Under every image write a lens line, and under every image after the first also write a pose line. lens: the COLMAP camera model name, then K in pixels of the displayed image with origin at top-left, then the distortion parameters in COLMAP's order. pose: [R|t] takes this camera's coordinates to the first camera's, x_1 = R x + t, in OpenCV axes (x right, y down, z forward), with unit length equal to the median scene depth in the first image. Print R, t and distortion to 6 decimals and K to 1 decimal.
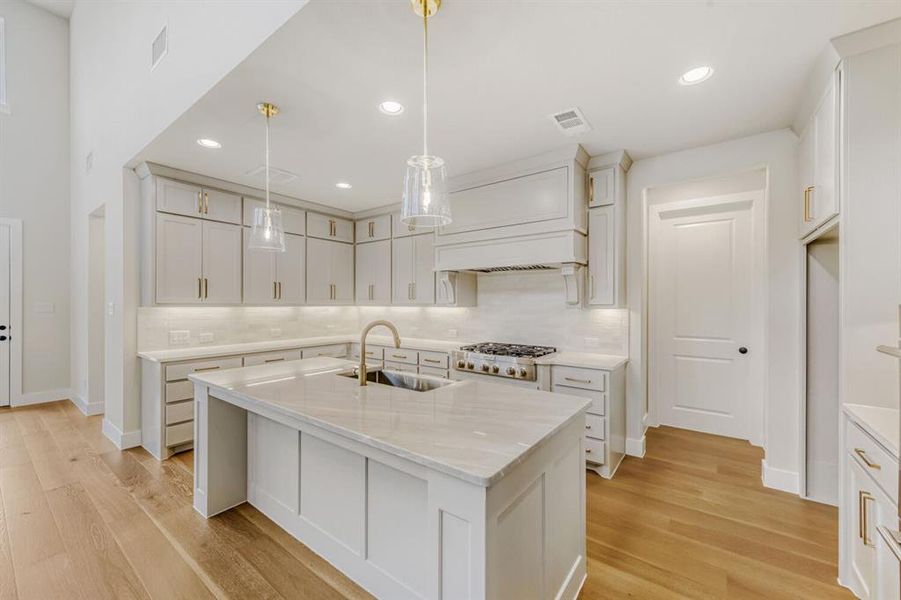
lens RADIAL K [[356.7, 0, 455.6], [0, 356.7, 303.7], [0, 0, 1]] dist [-0.001275, -0.000254]
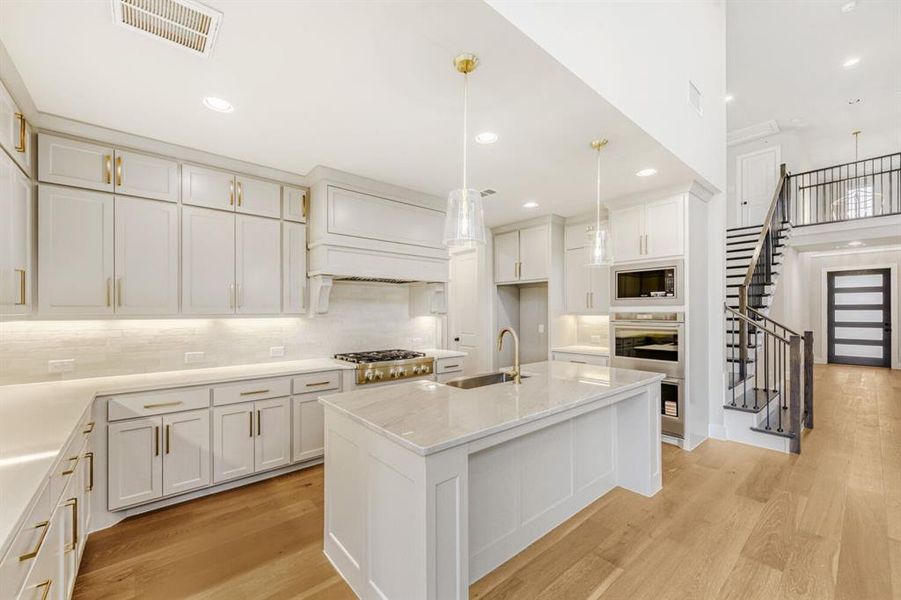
lens RADIAL K [[356.7, 0, 443.0], [0, 356.7, 312.5], [0, 0, 1]] dist [-0.001275, -0.000254]
pose [[0.235977, -0.002602, 0.971755, -0.778160], [0.004042, 0.999990, 0.001697, -0.002390], [-0.971750, 0.003527, 0.235985, 0.521508]]
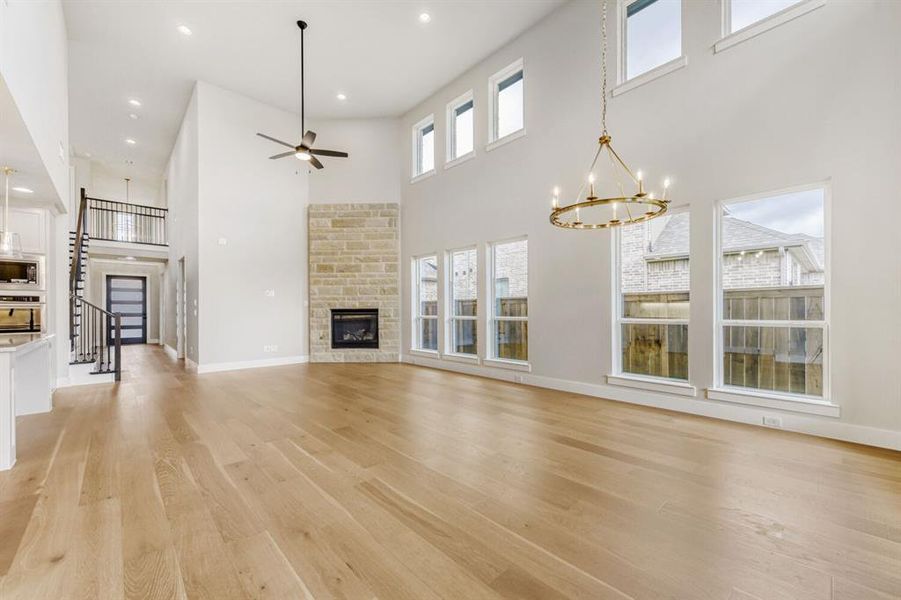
lens RADIAL K [[356.7, 0, 450.3], [0, 356.7, 310.5], [0, 0, 1]] dist [-0.001275, -0.000254]
pose [[-0.983637, 0.003589, 0.180124, -1.372587], [0.004305, 0.999984, 0.003588, 0.053725], [-0.180108, 0.004304, -0.983637, 1.109093]]
